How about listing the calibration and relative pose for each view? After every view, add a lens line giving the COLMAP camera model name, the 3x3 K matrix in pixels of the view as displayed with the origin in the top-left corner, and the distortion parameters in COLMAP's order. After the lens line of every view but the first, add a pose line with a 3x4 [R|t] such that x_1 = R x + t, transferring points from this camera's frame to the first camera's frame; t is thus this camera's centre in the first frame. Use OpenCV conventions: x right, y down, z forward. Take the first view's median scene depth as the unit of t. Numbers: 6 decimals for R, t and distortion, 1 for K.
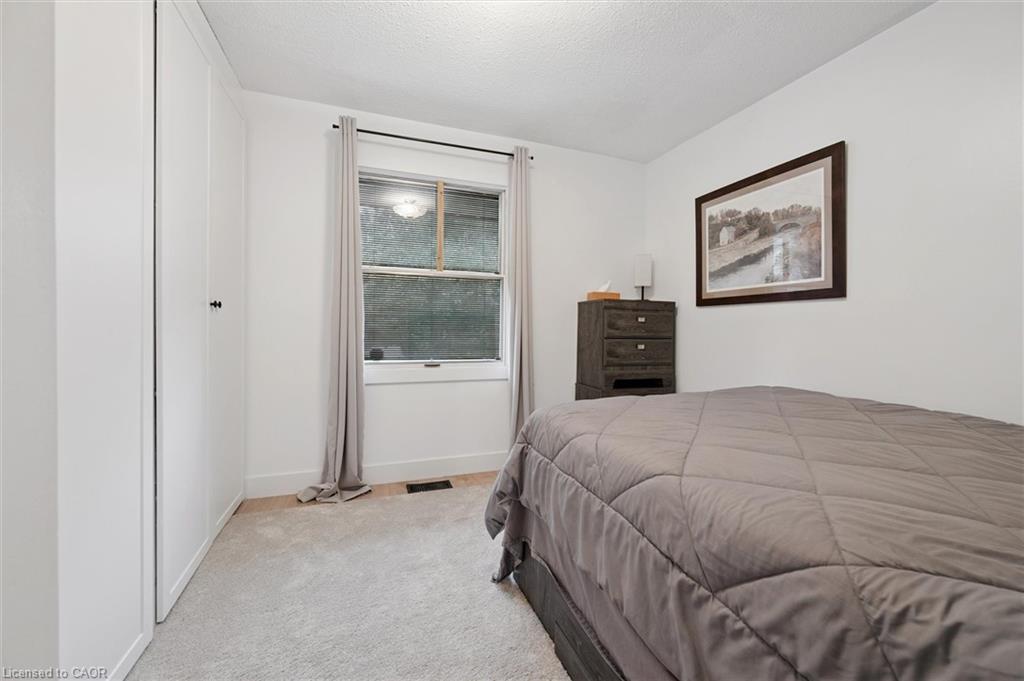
lens RADIAL K [[407.0, 0, 509.9], [0, 407.0, 330.0], [0, 0, 1]] dist [-0.001214, -0.000152]
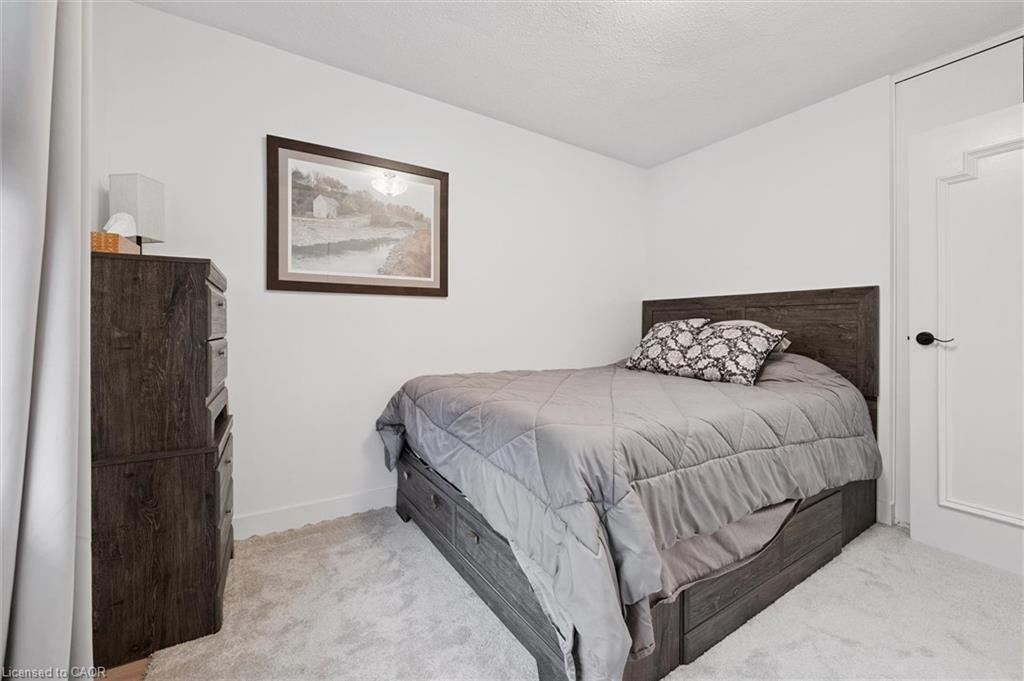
lens RADIAL K [[407.0, 0, 509.9], [0, 407.0, 330.0], [0, 0, 1]] dist [-0.001214, -0.000152]
pose [[-0.213274, -0.004847, 0.976980, -0.359542], [0.009423, 0.999931, 0.007018, 0.011711], [-0.976947, 0.010703, -0.213213, 0.855698]]
